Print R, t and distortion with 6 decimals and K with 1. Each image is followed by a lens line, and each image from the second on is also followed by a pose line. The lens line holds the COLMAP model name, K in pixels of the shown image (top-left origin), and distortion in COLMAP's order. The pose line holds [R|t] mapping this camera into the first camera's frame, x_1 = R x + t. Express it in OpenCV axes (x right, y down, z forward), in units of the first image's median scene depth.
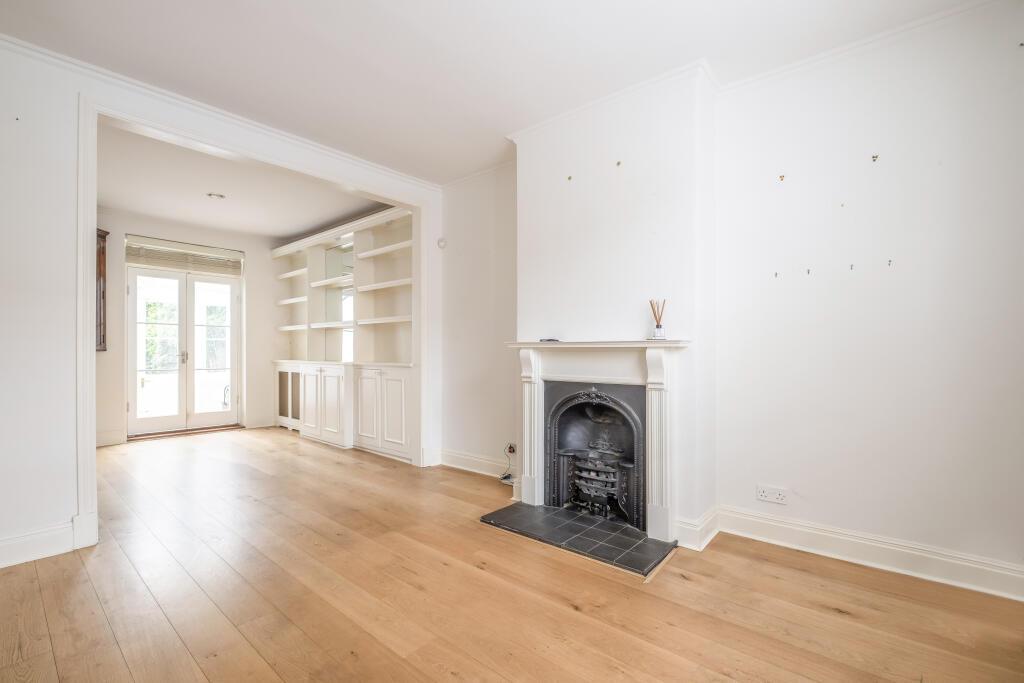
lens RADIAL K [[448.4, 0, 508.0], [0, 448.4, 352.4], [0, 0, 1]] dist [-0.002411, -0.000242]
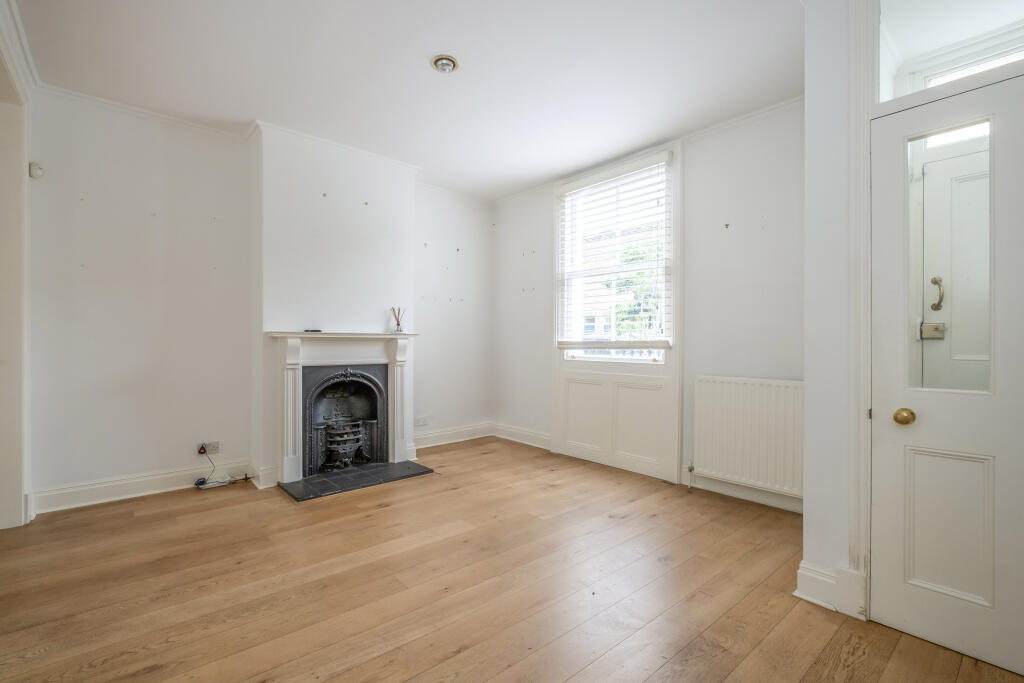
lens RADIAL K [[474.3, 0, 492.7], [0, 474.3, 342.2], [0, 0, 1]] dist [-0.000994, -0.000169]
pose [[0.152973, -0.004076, 0.988222, -1.102956], [-0.004660, 0.999977, 0.004846, -0.005932], [-0.988219, -0.005347, 0.152950, 0.385581]]
